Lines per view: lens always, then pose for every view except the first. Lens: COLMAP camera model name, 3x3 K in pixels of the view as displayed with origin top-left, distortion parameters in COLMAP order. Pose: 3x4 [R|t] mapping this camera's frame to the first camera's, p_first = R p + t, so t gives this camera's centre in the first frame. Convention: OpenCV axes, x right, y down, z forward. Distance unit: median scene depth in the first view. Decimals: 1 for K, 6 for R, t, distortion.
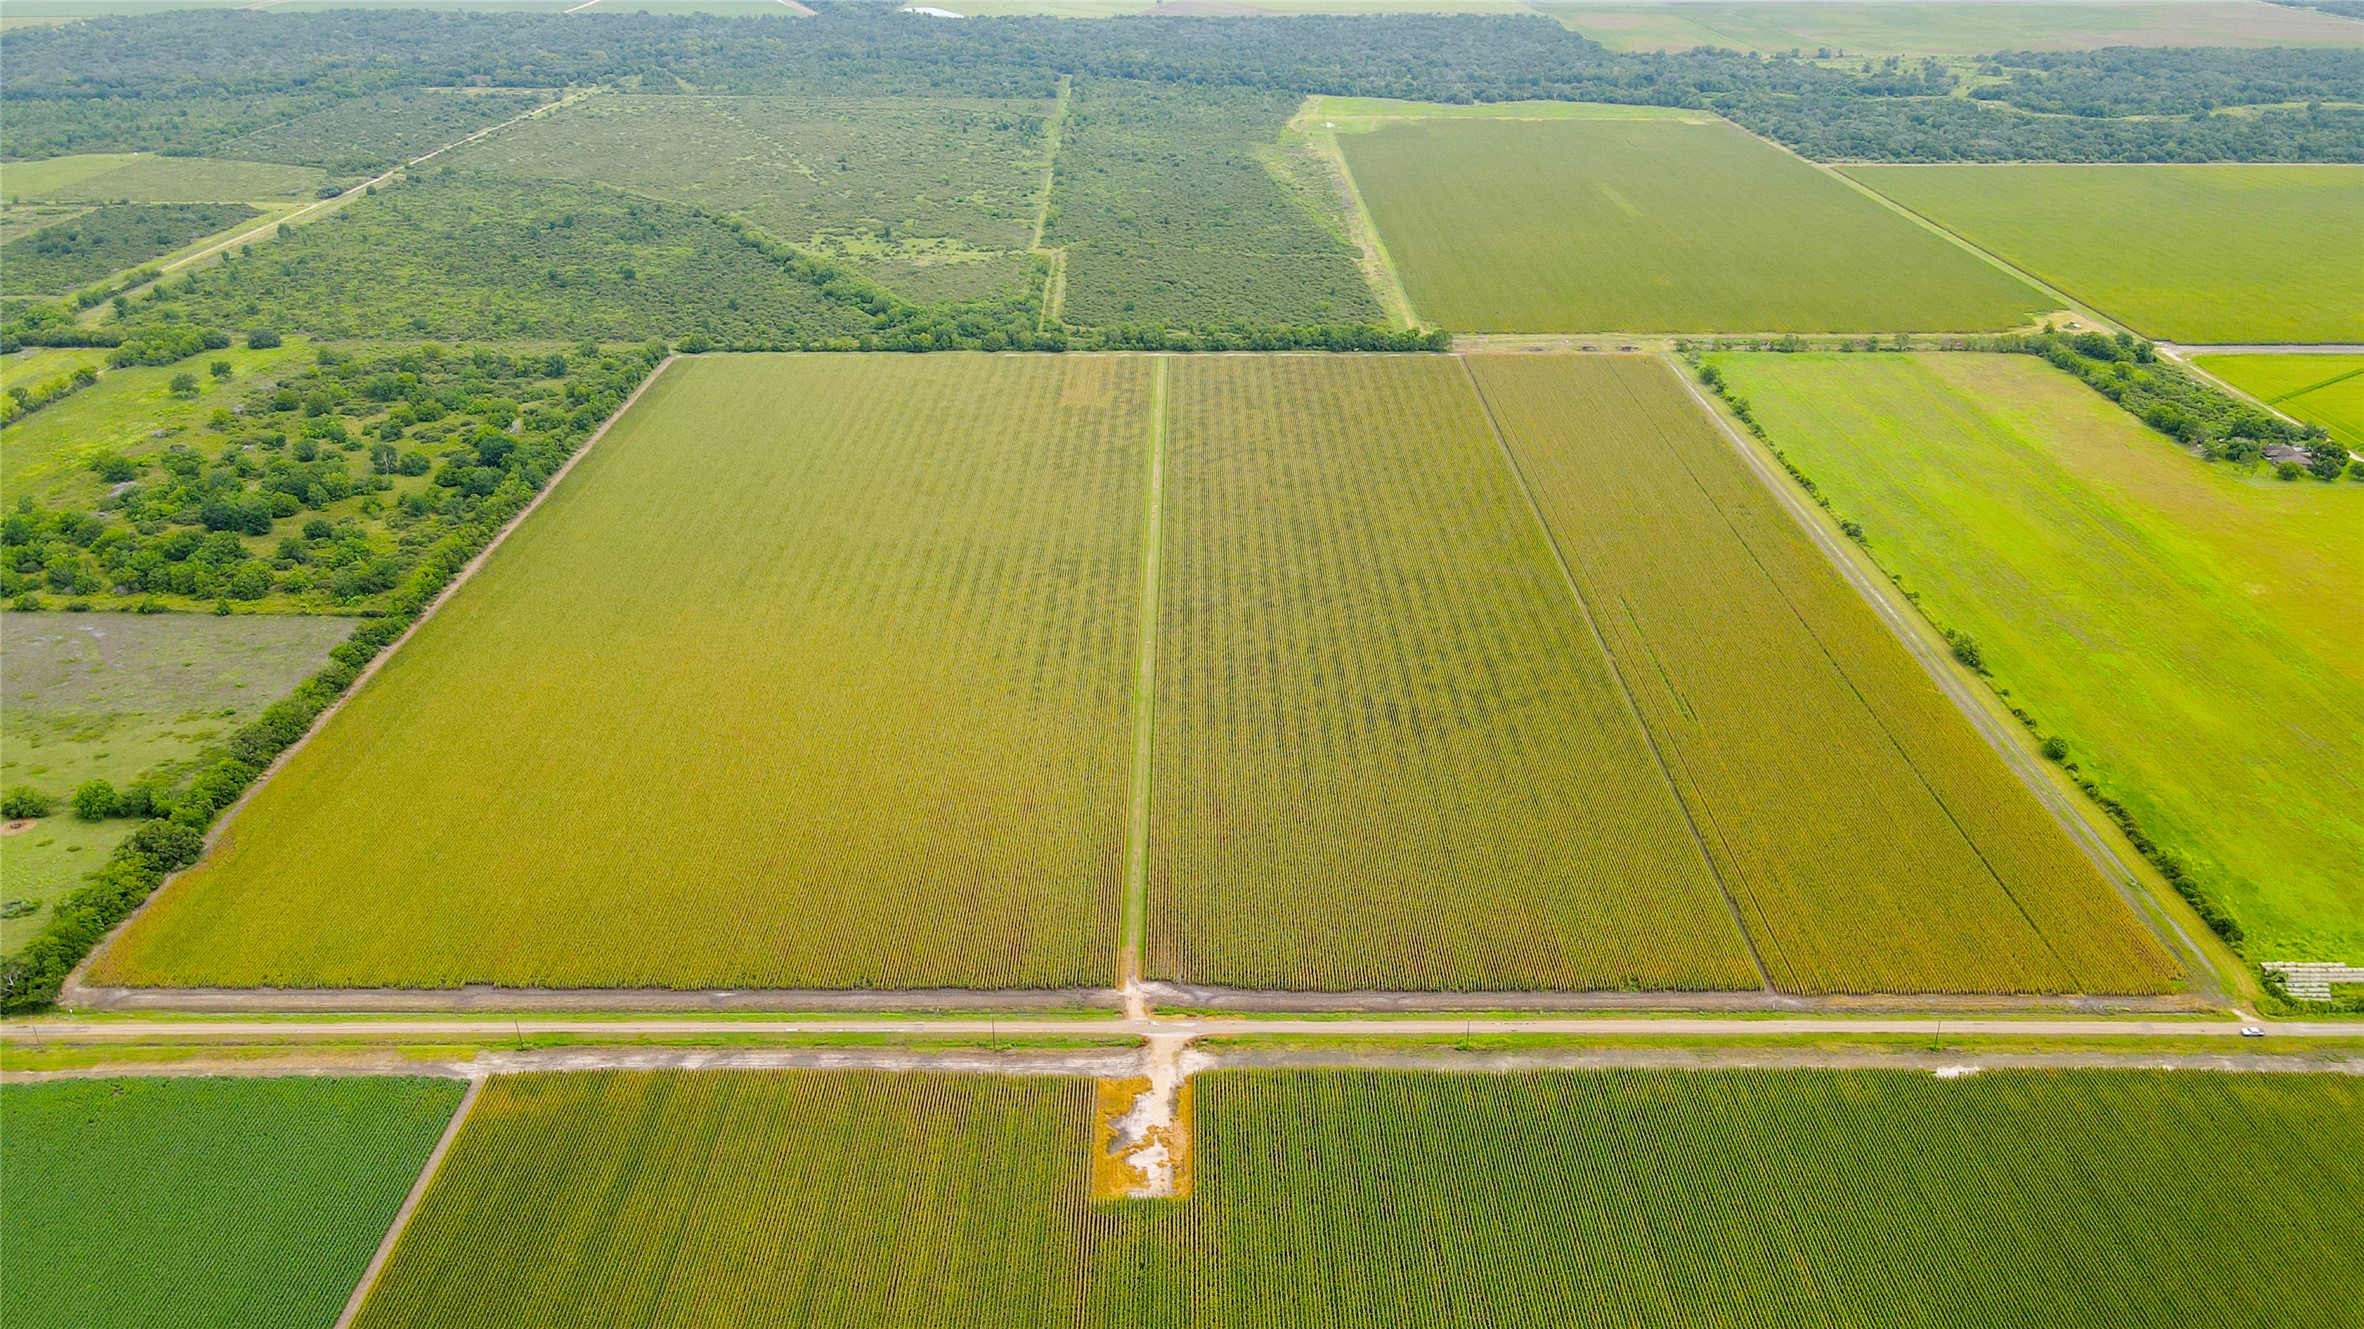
lens RADIAL K [[1738.4, 0, 1180.5], [0, 1738.4, 664.2], [0, 0, 1]] dist [-0.002370, 0.021208]
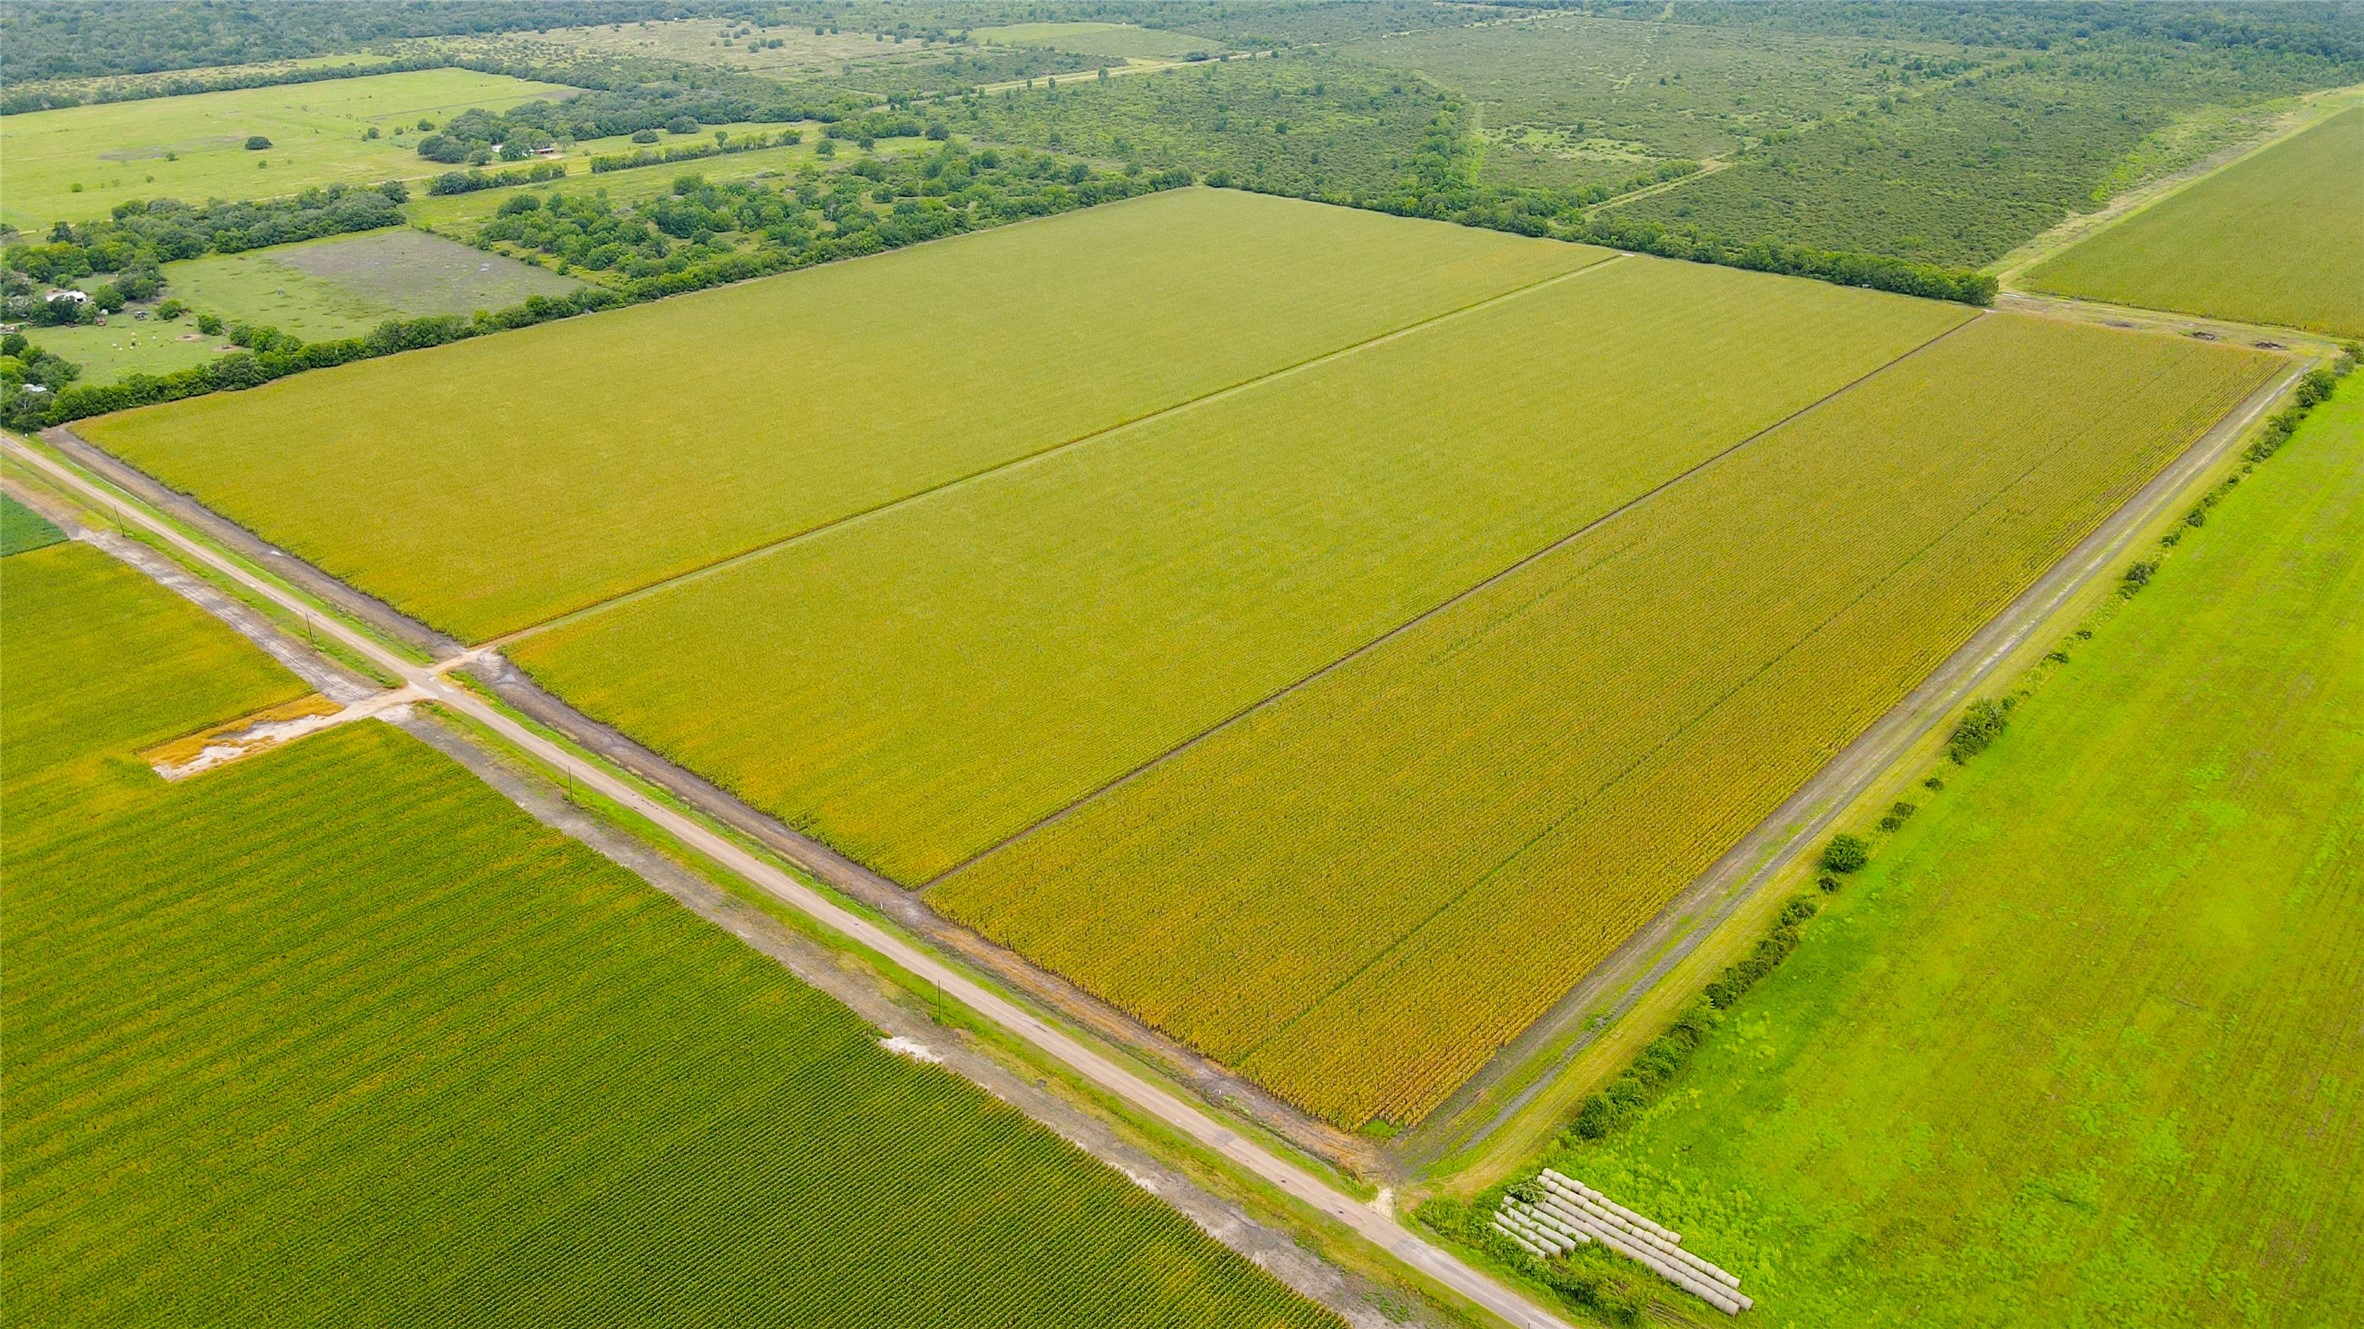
lens RADIAL K [[1738.4, 0, 1190.3], [0, 1738.4, 668.4], [0, 0, 1]] dist [-0.002370, 0.021208]
pose [[0.757997, 0.283639, -0.587358, 0.683453], [-0.284438, 0.954107, 0.093672, -0.005976], [0.586972, 0.096064, 0.803888, 0.376218]]
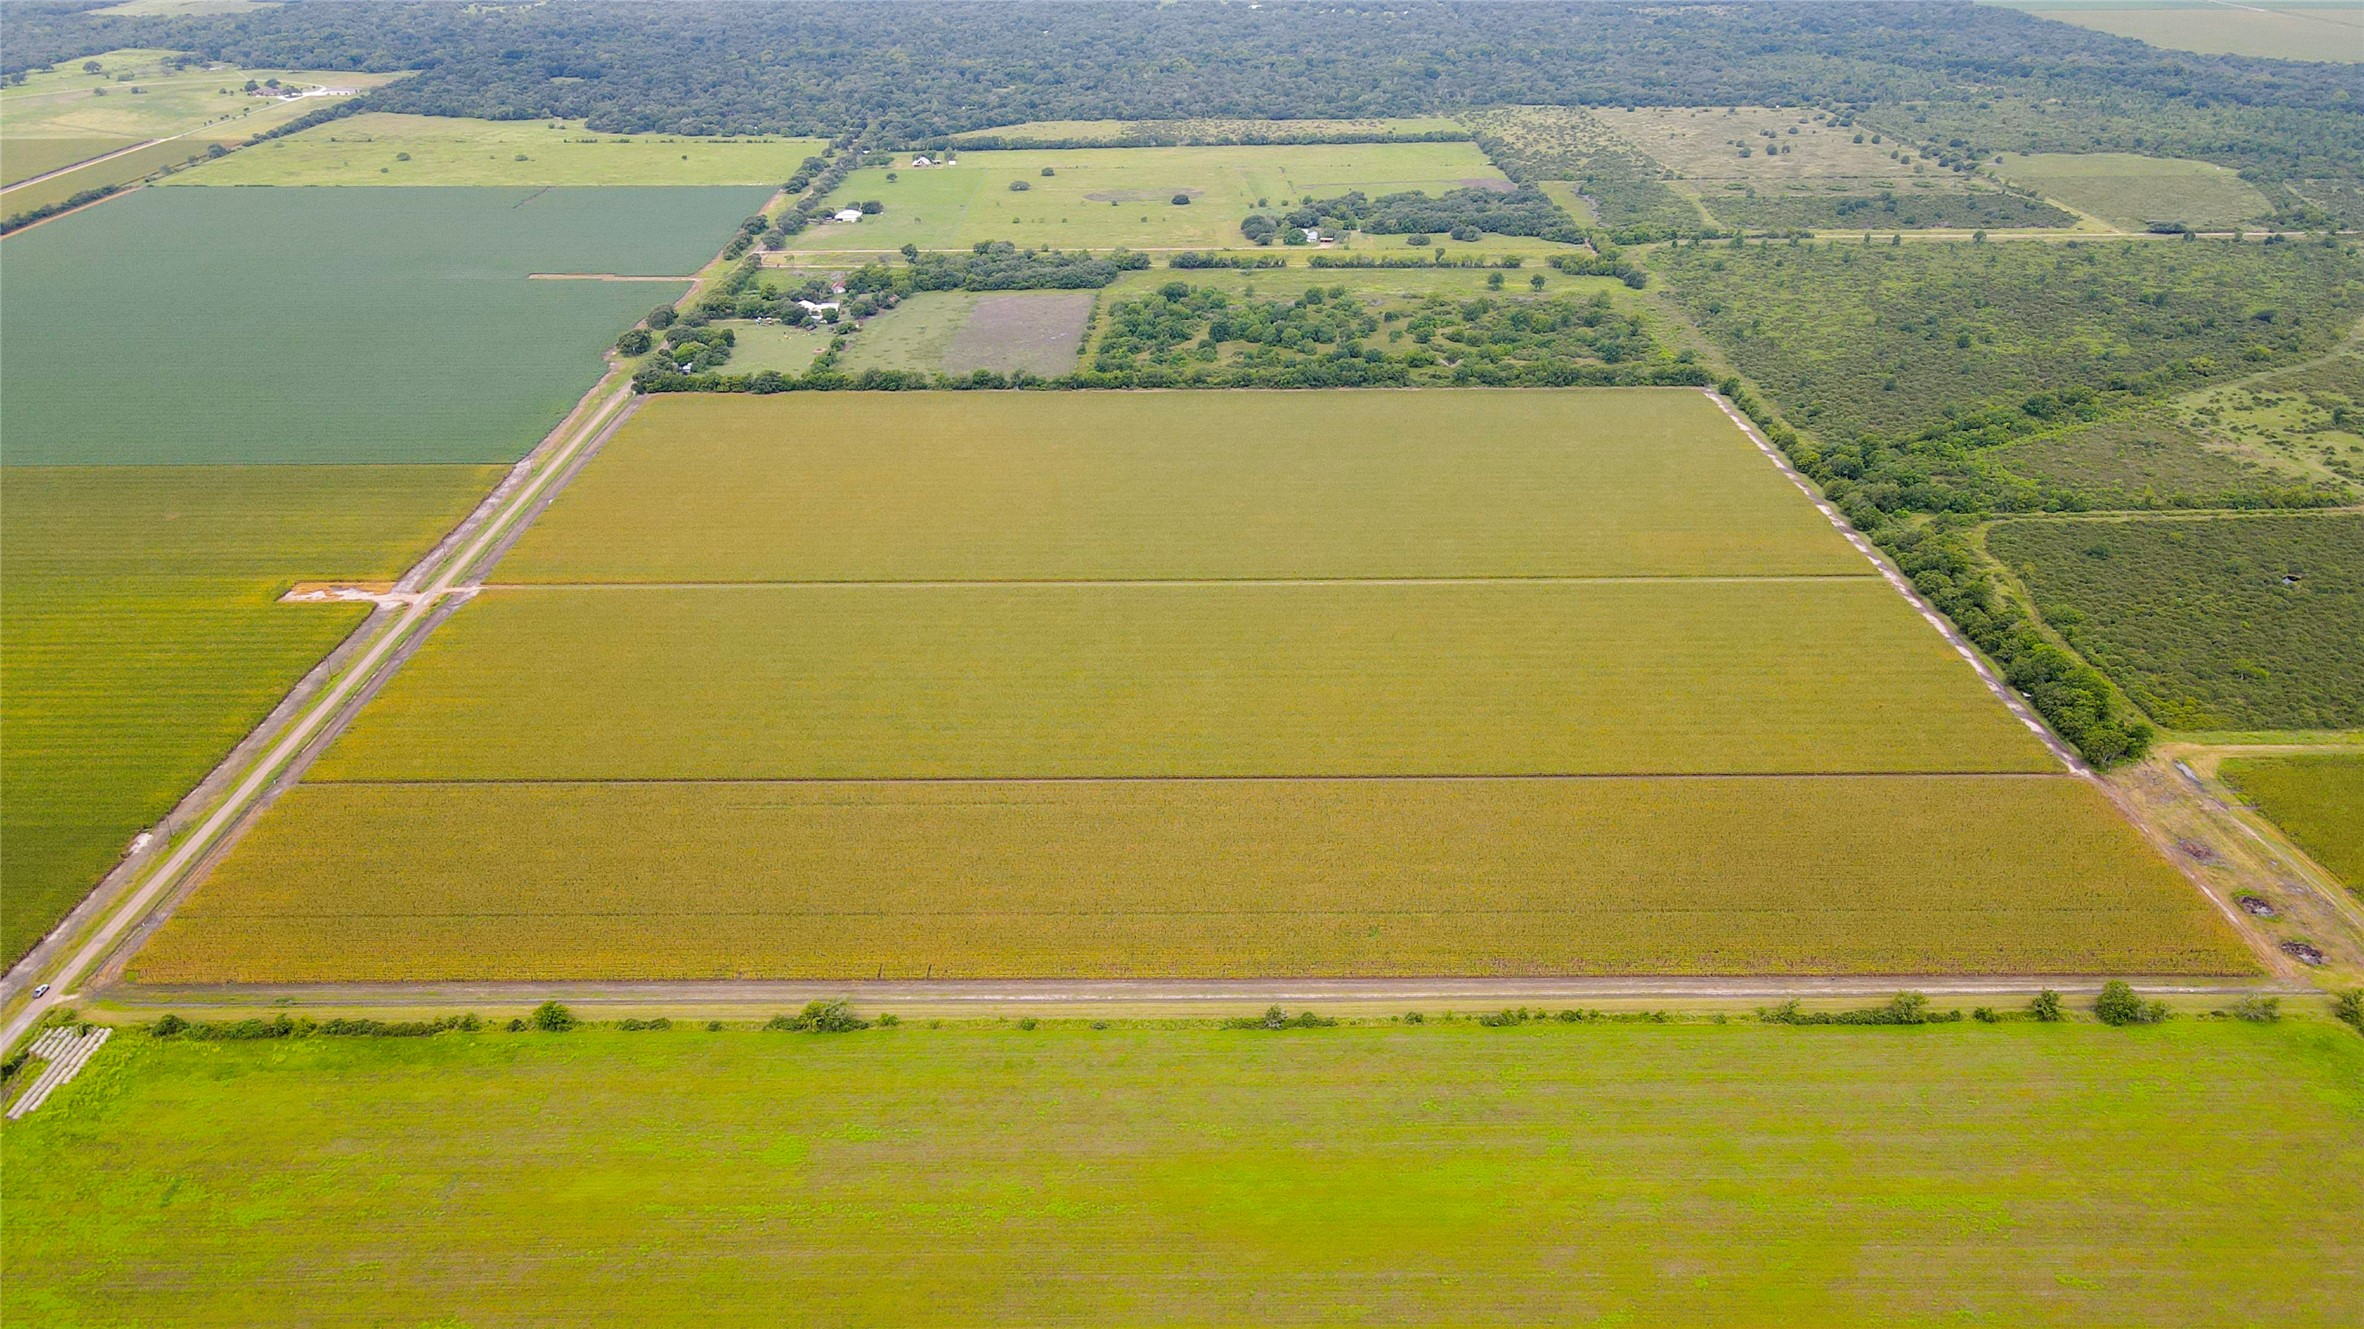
lens RADIAL K [[1738.4, 0, 1193.8], [0, 1738.4, 667.3], [0, 0, 1]] dist [-0.002370, 0.021208]
pose [[0.011462, 0.437915, -0.898943, 1.202106], [-0.431256, 0.813260, 0.390676, -0.553171], [0.902157, 0.383197, 0.198174, 1.070695]]
